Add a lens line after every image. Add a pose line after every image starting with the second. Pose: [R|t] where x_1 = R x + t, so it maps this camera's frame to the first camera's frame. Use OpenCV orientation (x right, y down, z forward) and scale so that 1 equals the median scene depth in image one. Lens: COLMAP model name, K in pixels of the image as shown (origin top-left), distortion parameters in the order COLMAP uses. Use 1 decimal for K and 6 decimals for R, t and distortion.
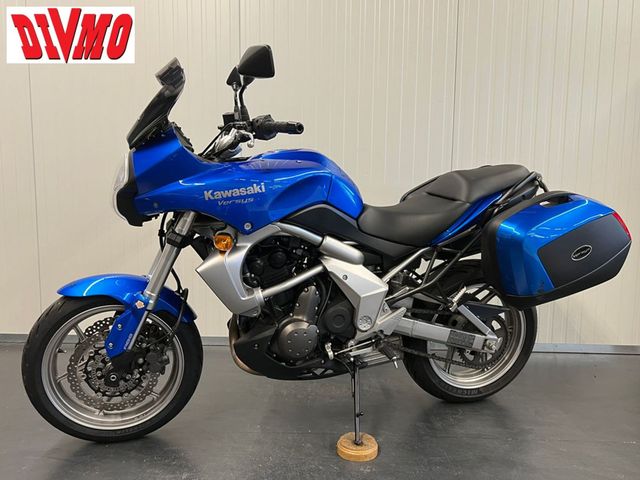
lens RADIAL K [[539.5, 0, 321.9], [0, 539.5, 242.9], [0, 0, 1]] dist [0.141352, -0.327171]
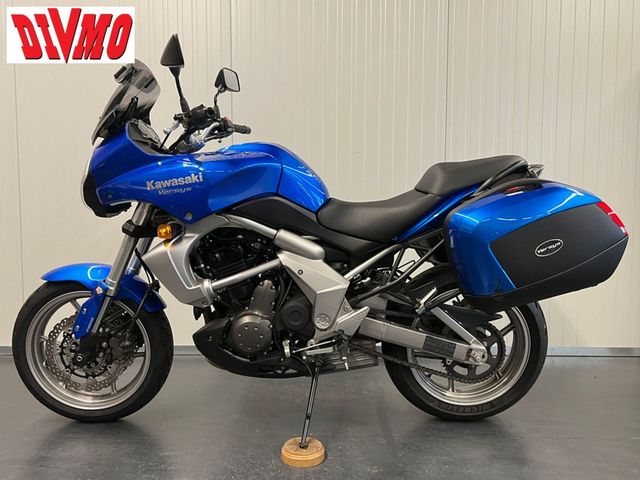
lens RADIAL K [[539.5, 0, 321.9], [0, 539.5, 242.9], [0, 0, 1]] dist [0.141352, -0.327171]
pose [[0.964863, 0.009290, -0.262589, 0.329236], [-0.022504, 0.998624, -0.047361, 0.055548], [0.261788, 0.051606, 0.963745, 0.072222]]
